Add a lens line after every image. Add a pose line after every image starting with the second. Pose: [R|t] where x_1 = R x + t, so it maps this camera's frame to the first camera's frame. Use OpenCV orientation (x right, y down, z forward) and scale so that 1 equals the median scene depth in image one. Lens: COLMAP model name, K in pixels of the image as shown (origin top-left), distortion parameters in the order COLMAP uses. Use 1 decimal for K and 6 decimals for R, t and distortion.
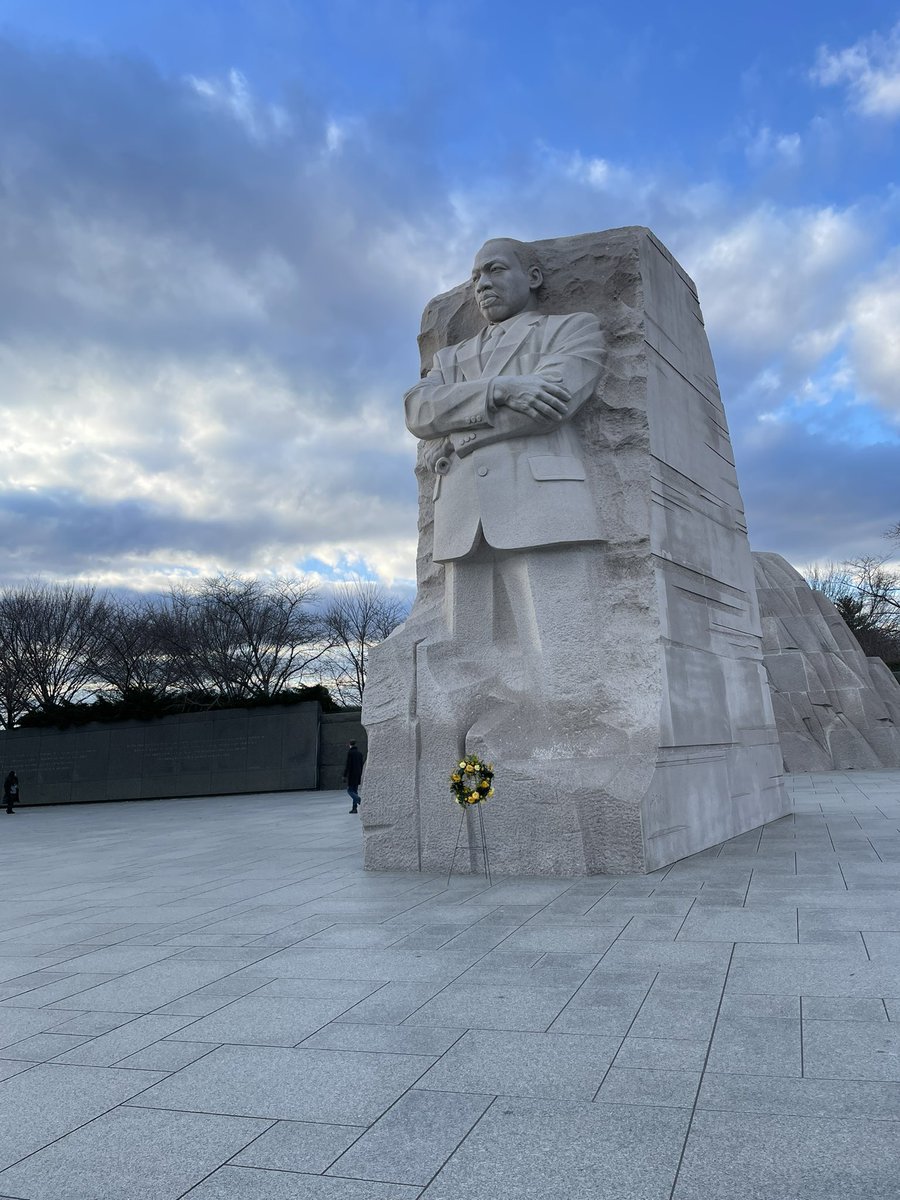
lens RADIAL K [[917.4, 0, 451.3], [0, 917.4, 579.3], [0, 0, 1]] dist [0.083957, -0.000546]
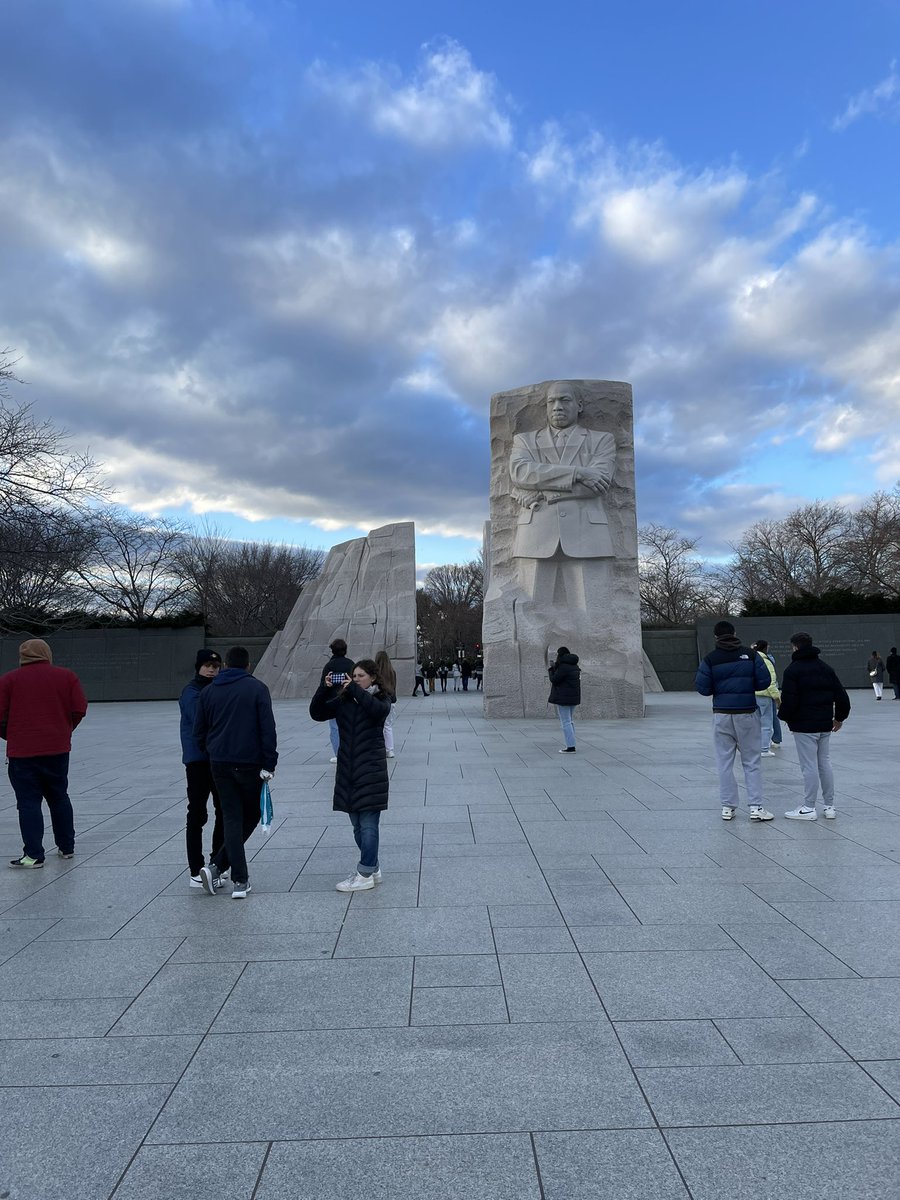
lens RADIAL K [[917.4, 0, 451.3], [0, 917.4, 579.3], [0, 0, 1]] dist [0.083957, -0.000546]
pose [[0.932077, 0.081879, 0.352886, -0.836664], [-0.103612, 0.993683, 0.043110, -0.041975], [-0.347127, -0.076745, 0.934673, -0.700567]]
